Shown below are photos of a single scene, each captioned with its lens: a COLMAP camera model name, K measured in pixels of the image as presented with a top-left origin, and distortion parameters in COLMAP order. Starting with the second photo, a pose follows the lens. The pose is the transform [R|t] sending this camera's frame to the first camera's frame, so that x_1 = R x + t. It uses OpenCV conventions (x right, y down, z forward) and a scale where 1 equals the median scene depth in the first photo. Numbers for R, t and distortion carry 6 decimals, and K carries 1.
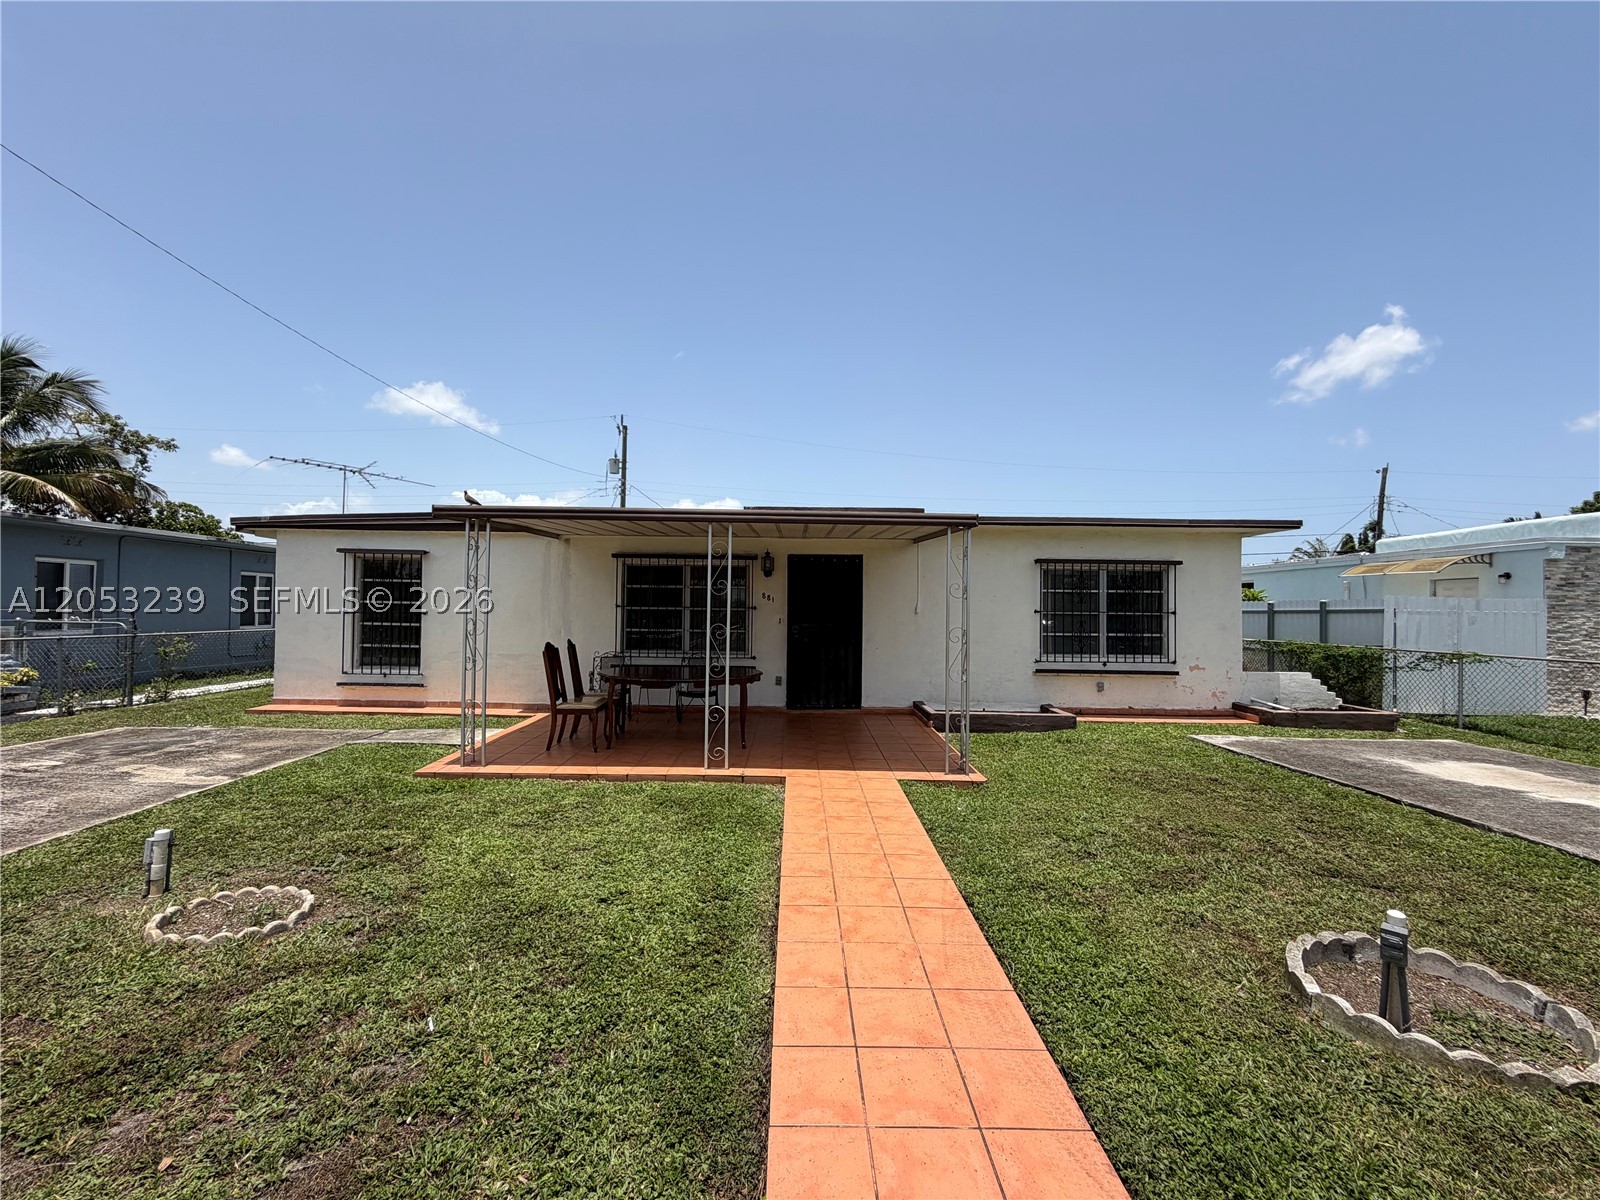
lens RADIAL K [[643.2, 0, 800.0], [0, 643.2, 600.0], [0, 0, 1]] dist [0.000447, 0.000016]
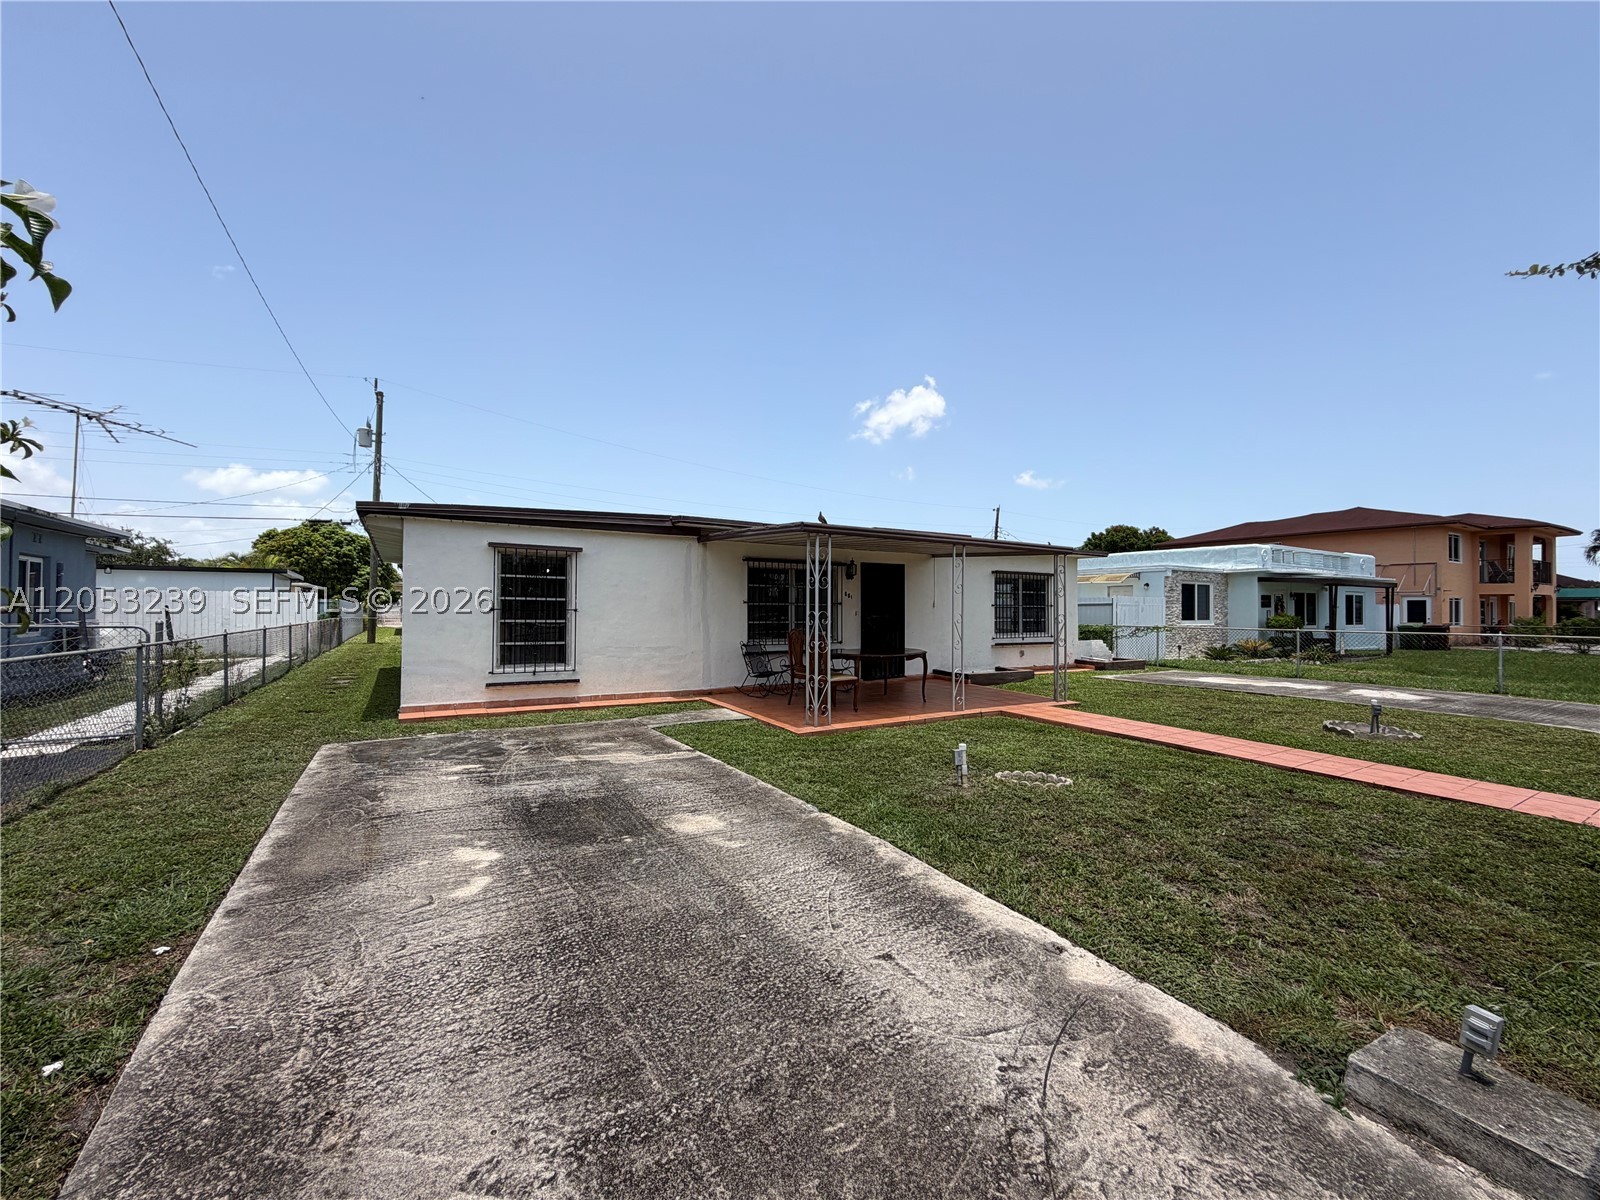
lens RADIAL K [[638.5, 0, 800.0], [0, 638.5, 600.0], [0, 0, 1]] dist [-0.000229, 0.000029]
pose [[0.854704, -0.000344, 0.519116, -0.792185], [-0.002173, 0.999989, 0.004240, 0.000202], [-0.519112, -0.004752, 0.854693, -0.043146]]
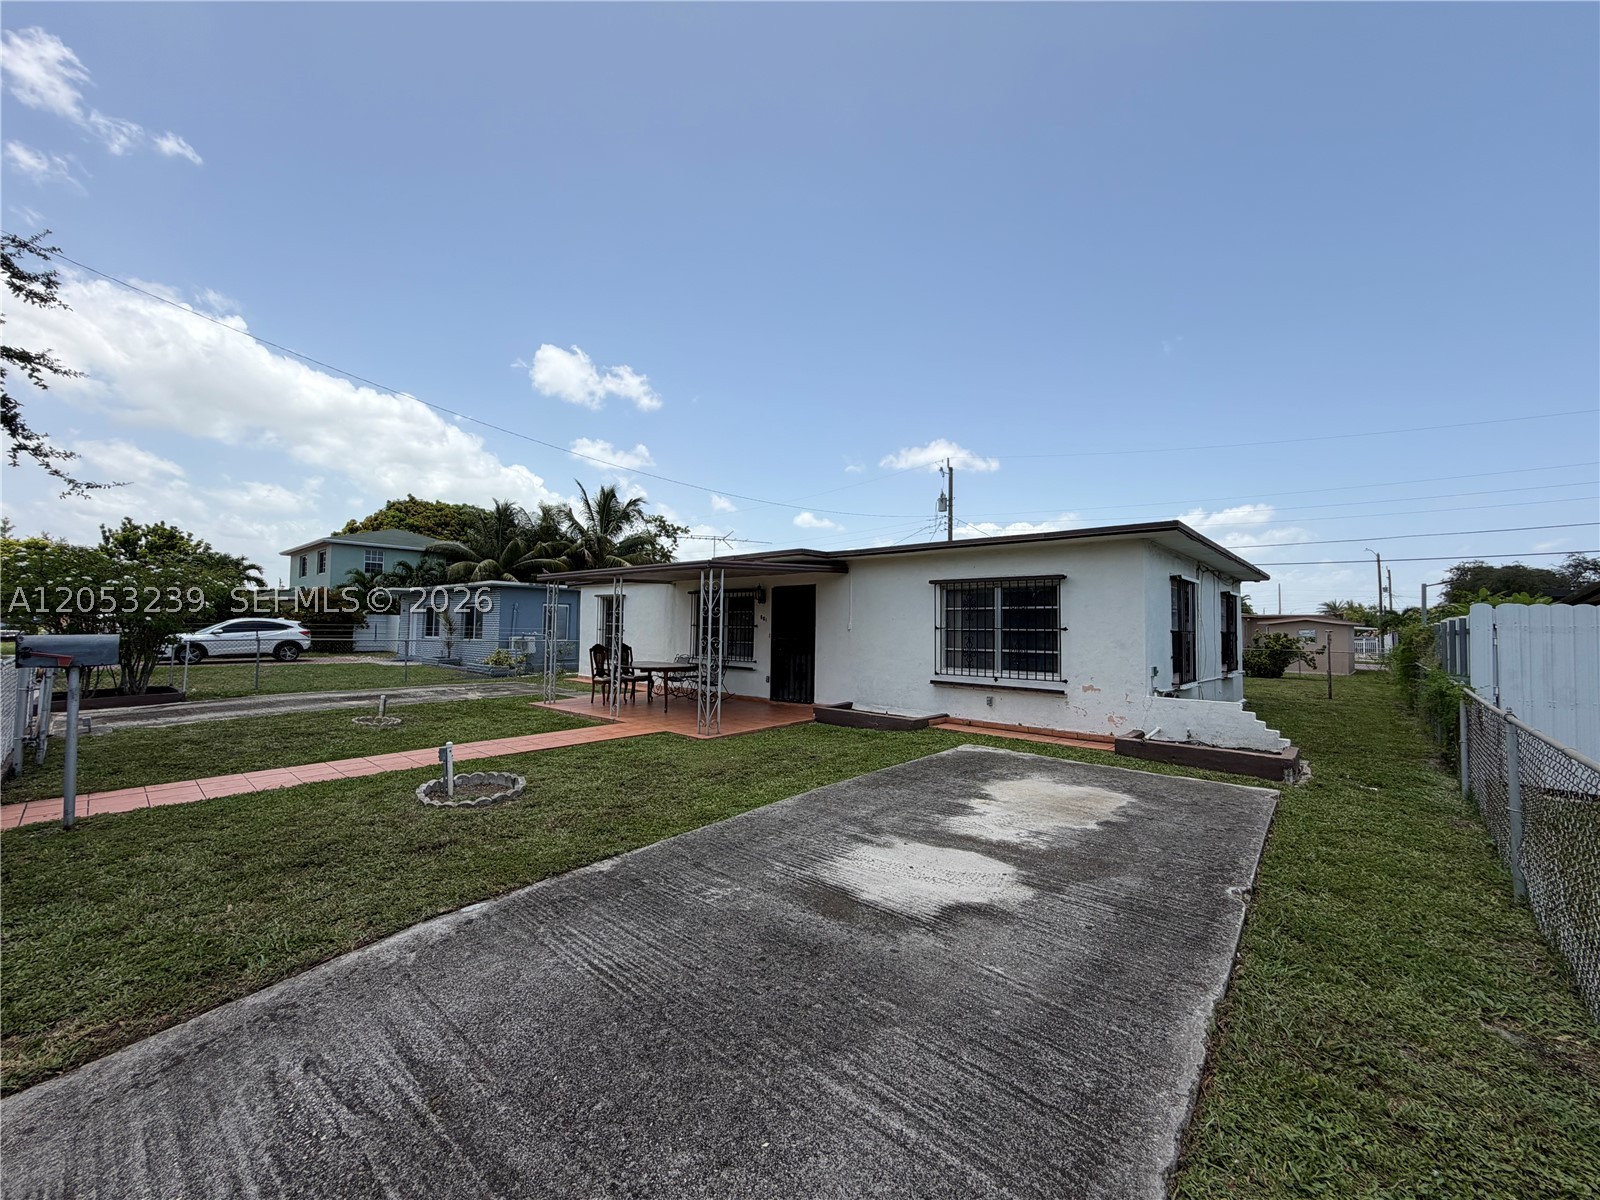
lens RADIAL K [[638.5, 0, 800.0], [0, 638.5, 600.0], [0, 0, 1]] dist [-0.000229, 0.000029]
pose [[0.736369, -0.033338, -0.675758, 0.932291], [0.006822, 0.999100, -0.041856, 0.014052], [0.676545, 0.026212, 0.735934, 0.039292]]
